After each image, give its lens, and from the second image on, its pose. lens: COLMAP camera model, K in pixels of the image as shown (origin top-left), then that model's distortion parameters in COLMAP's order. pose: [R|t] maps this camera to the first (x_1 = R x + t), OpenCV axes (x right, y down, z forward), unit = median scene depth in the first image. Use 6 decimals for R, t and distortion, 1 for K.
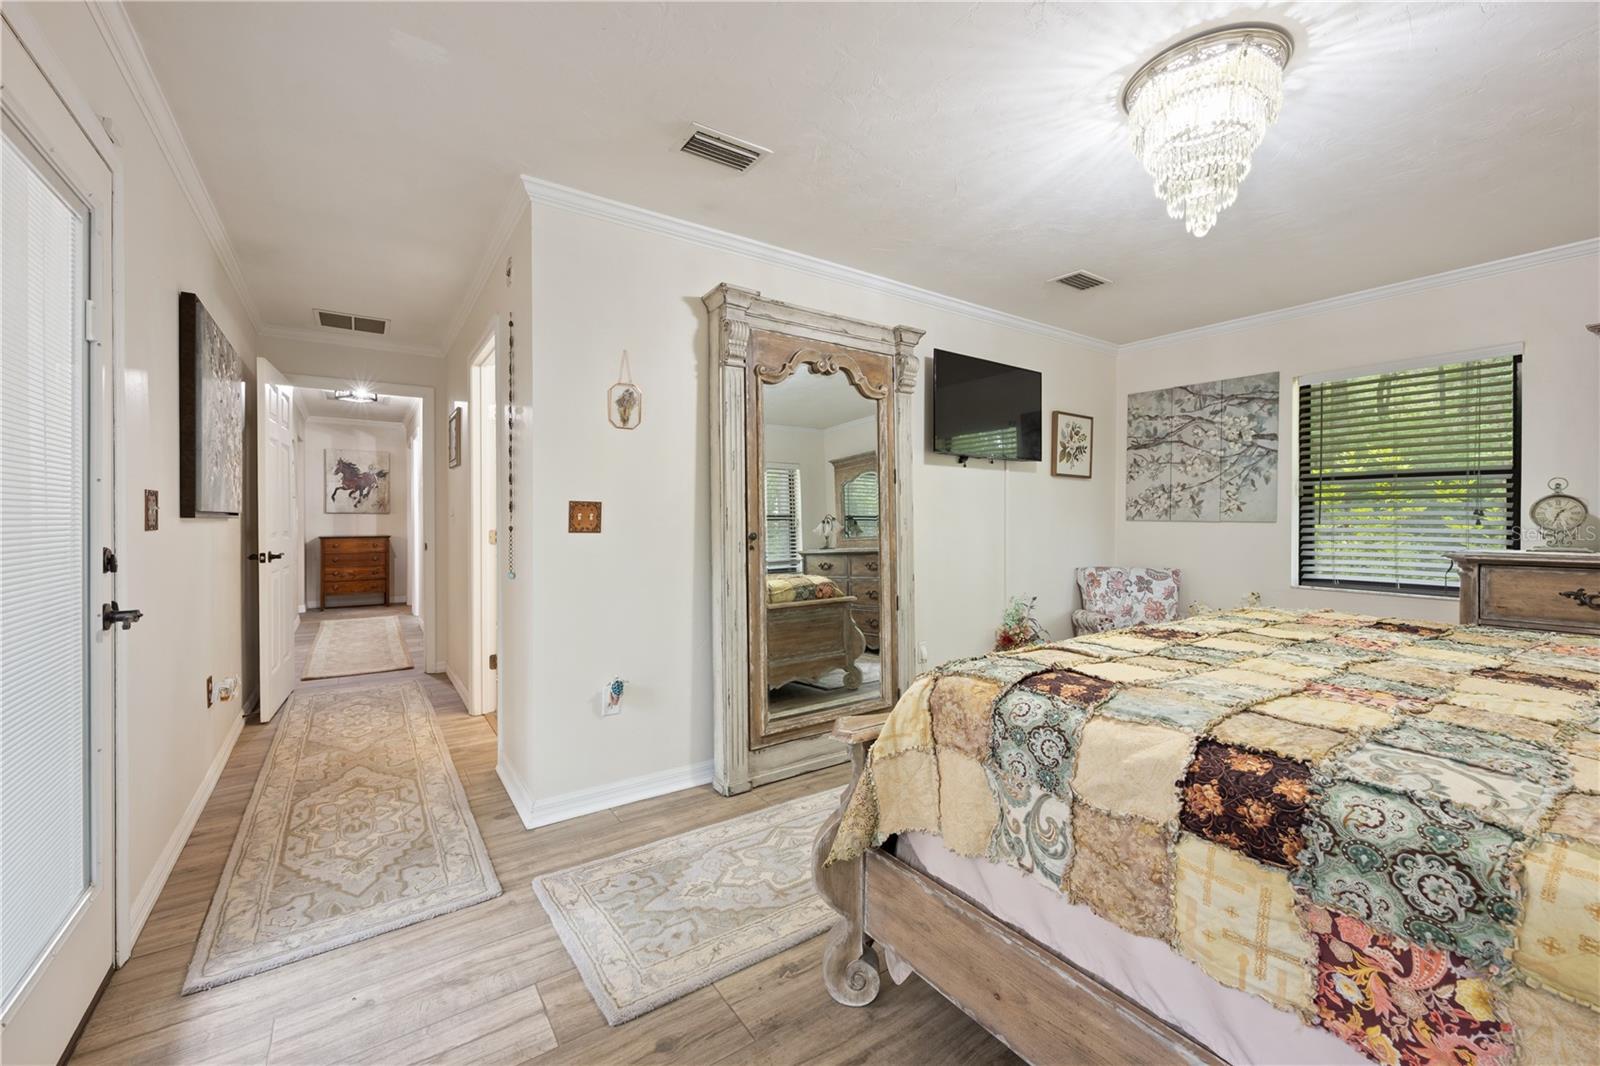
lens RADIAL K [[634.9, 0, 792.1], [0, 634.9, 516.3], [0, 0, 1]] dist [-0.001735, -0.000232]
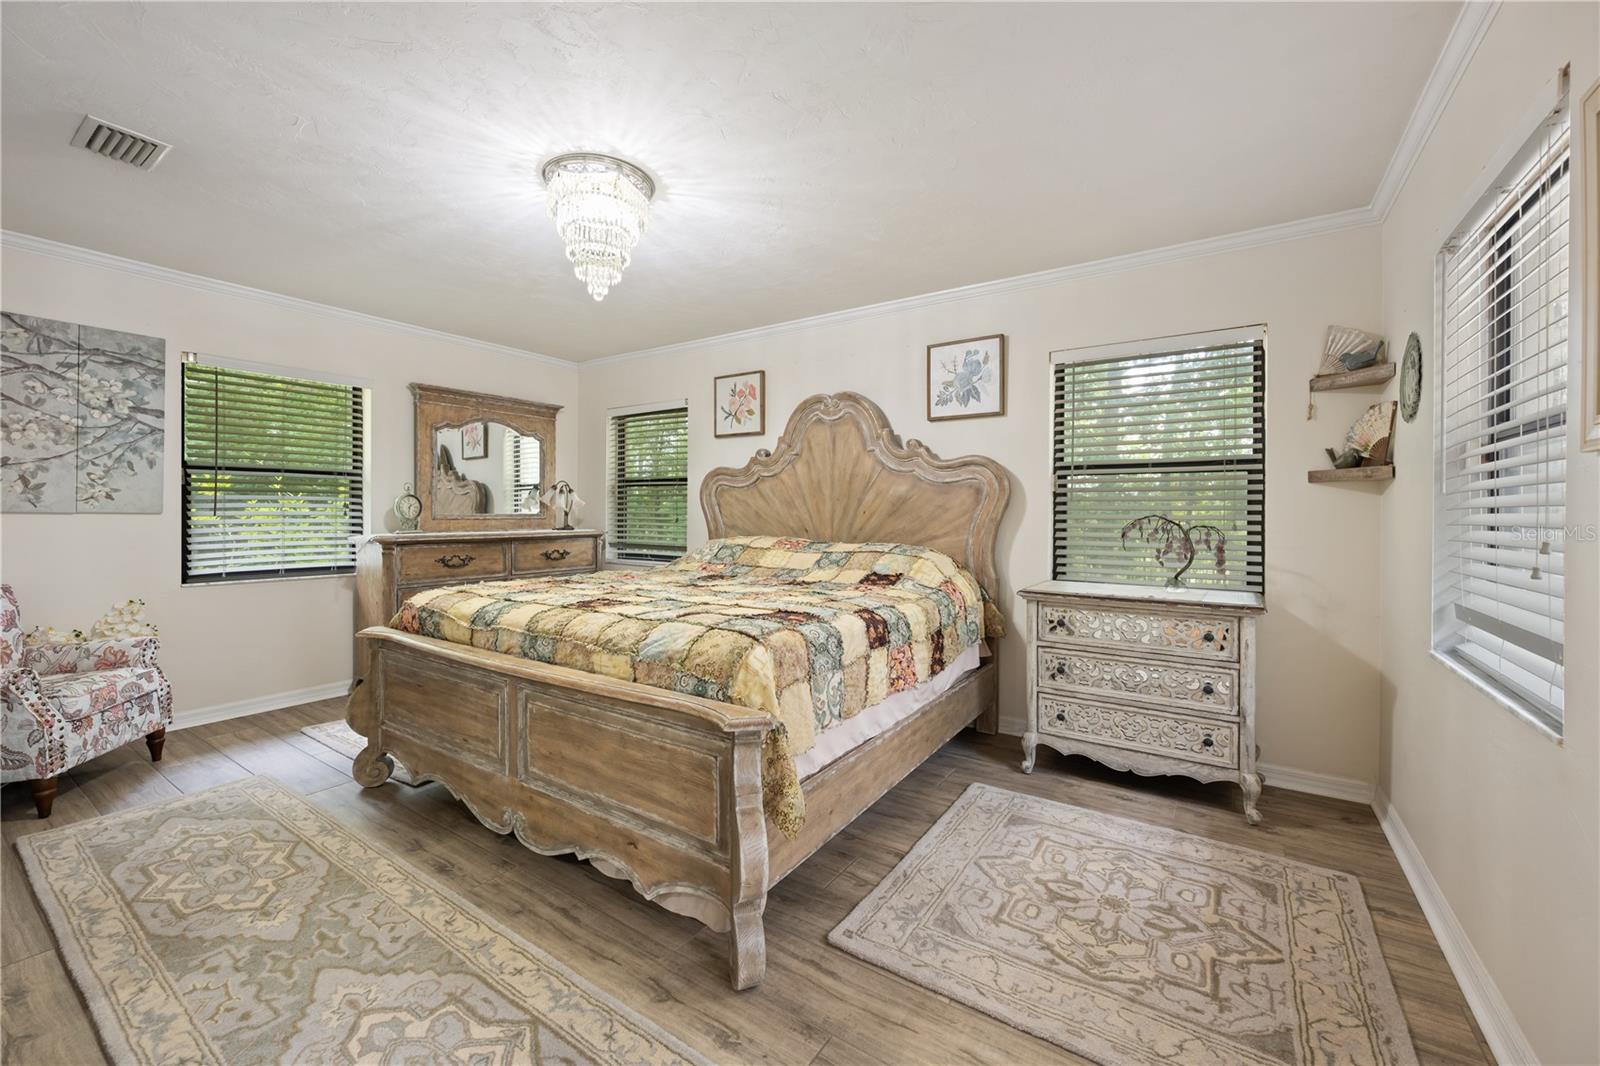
lens RADIAL K [[634.9, 0, 792.1], [0, 634.9, 516.3], [0, 0, 1]] dist [-0.001735, -0.000232]
pose [[-0.360038, -0.007373, 0.932909, -0.345403], [-0.009634, 0.999945, 0.004185, 0.000920], [-0.932888, -0.007481, -0.360089, 0.510603]]
